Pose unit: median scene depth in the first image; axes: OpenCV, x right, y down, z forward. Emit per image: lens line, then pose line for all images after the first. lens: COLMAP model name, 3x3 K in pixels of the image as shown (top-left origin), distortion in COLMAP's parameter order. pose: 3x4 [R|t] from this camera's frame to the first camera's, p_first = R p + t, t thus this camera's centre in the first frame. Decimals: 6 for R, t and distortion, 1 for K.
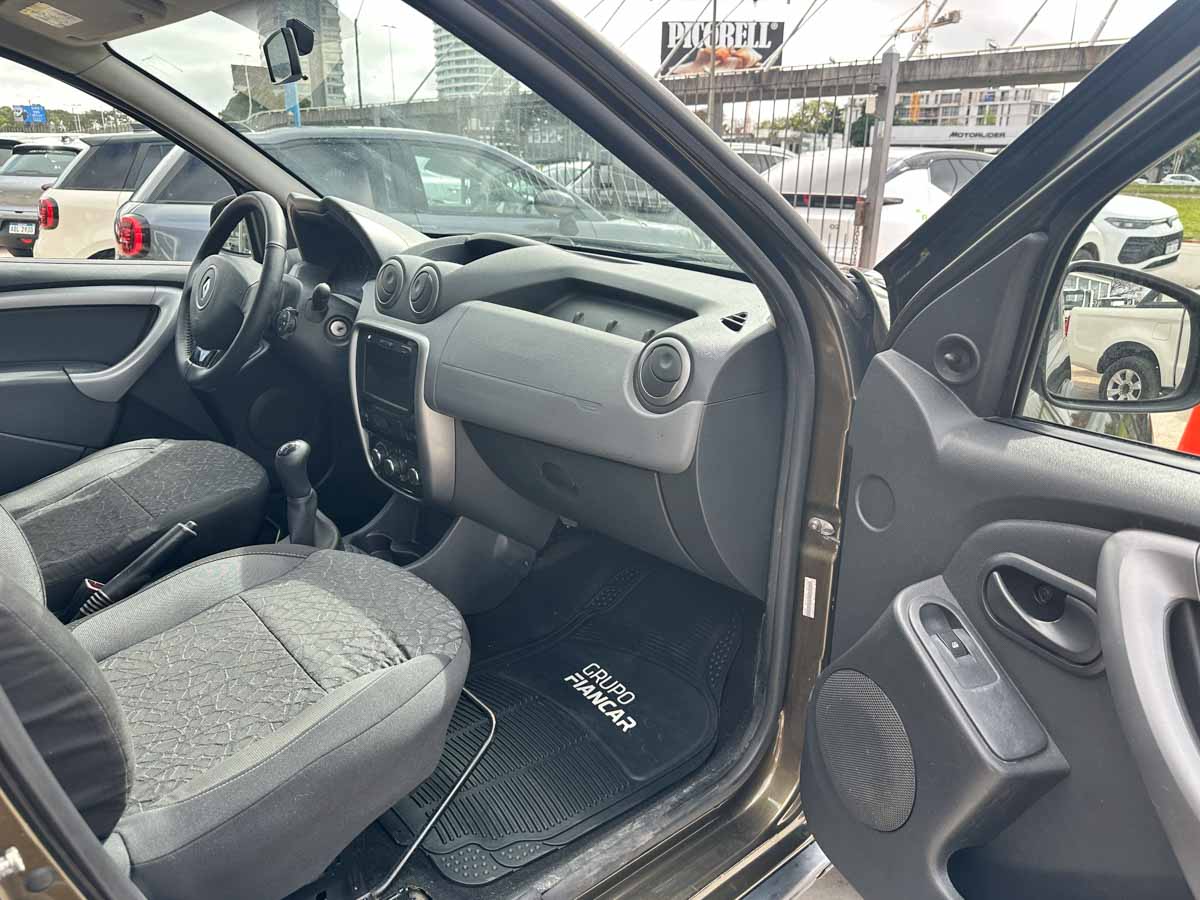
lens RADIAL K [[849.2, 0, 610.5], [0, 849.2, 446.2], [0, 0, 1]] dist [0.051374, -0.064103]
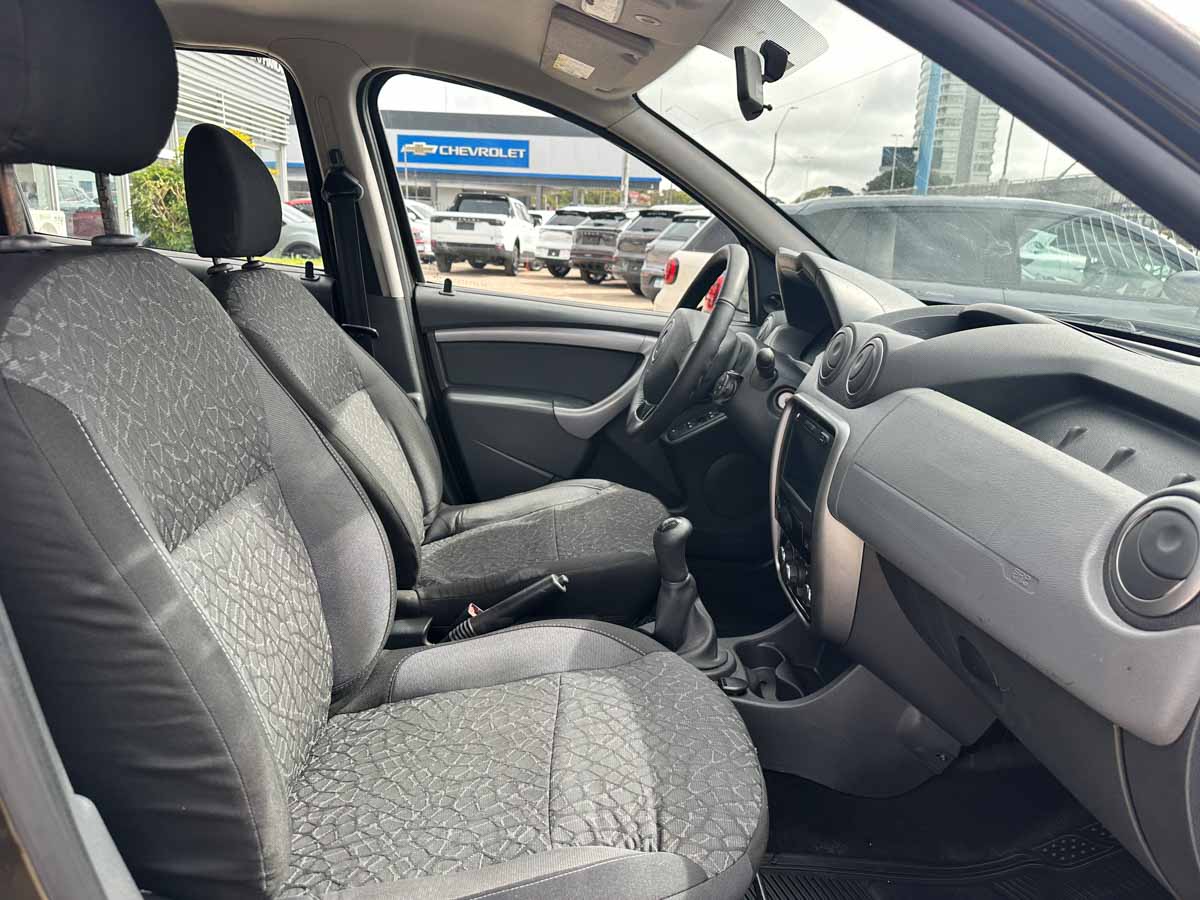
lens RADIAL K [[849.2, 0, 594.6], [0, 849.2, 441.9], [0, 0, 1]] dist [0.051374, -0.064103]
pose [[0.768364, 0.175716, -0.615420, 0.078015], [-0.227953, 0.973650, -0.006605, -0.051935], [0.598042, 0.145362, 0.788172, 0.236157]]
